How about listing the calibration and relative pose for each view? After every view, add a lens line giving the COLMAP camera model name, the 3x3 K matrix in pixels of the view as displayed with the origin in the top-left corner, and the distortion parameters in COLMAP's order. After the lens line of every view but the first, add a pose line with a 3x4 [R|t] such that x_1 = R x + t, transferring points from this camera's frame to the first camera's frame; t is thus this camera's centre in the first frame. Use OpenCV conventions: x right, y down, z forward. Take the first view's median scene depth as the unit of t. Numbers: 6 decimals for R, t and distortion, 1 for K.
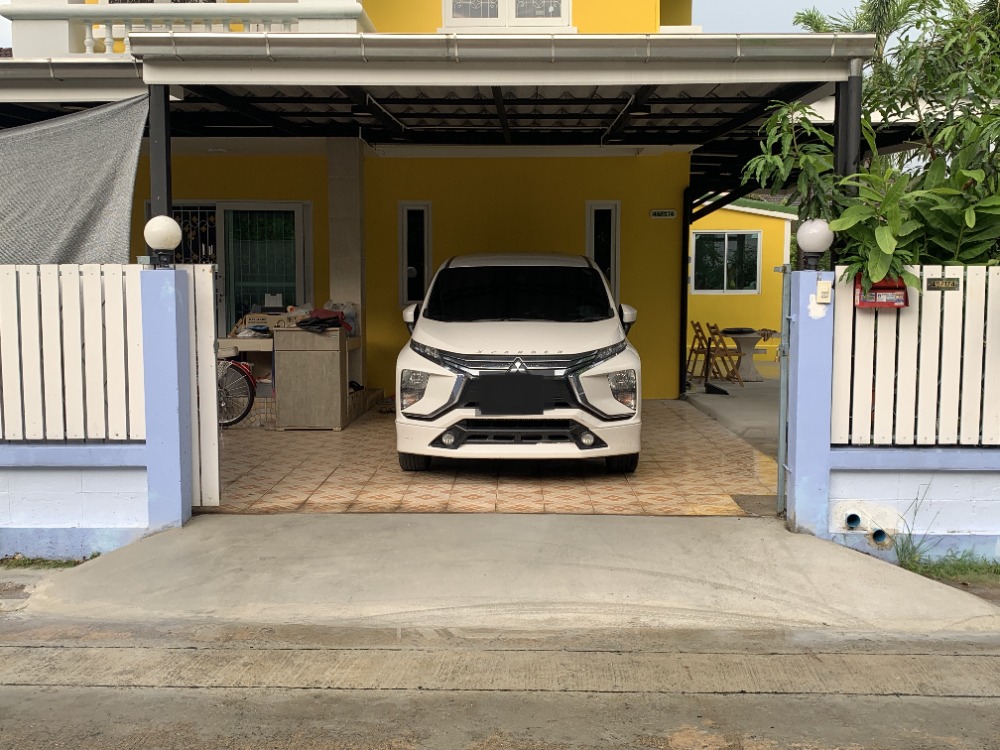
lens RADIAL K [[1026.4, 0, 478.9], [0, 1026.4, 422.0], [0, 0, 1]] dist [0.100055, -0.023460]
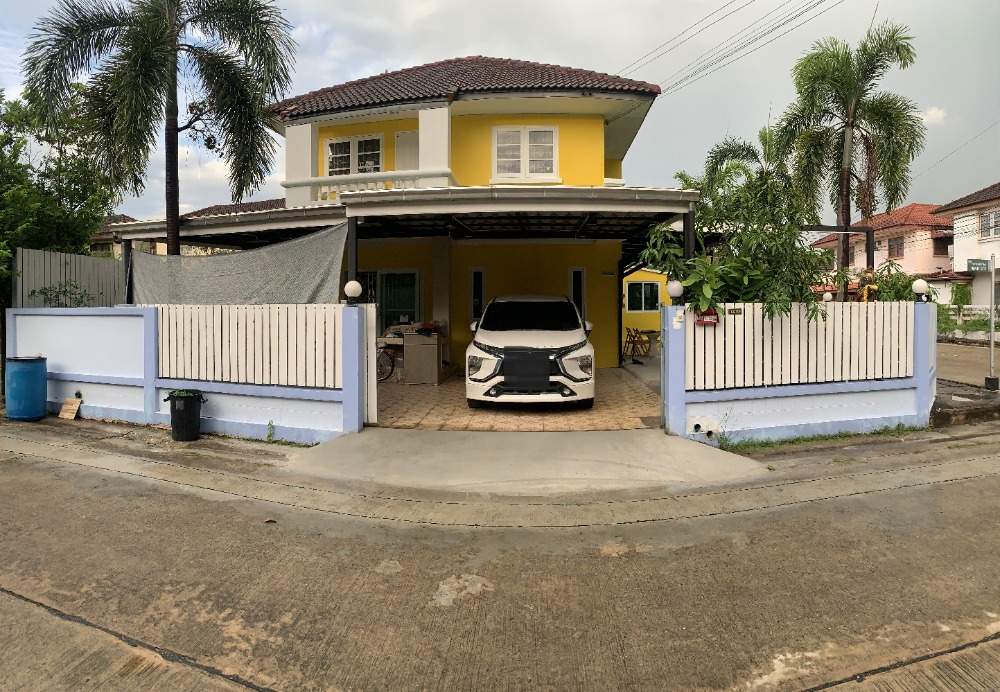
lens RADIAL K [[773.3, 0, 500.0], [0, 773.3, 346.0], [0, 0, 1]] dist [-0.000420, 0.000121]
pose [[0.999475, 0.000035, -0.032395, 0.030486], [-0.002670, 0.996685, -0.081308, 0.051177], [0.032284, 0.081352, 0.996162, -0.451121]]
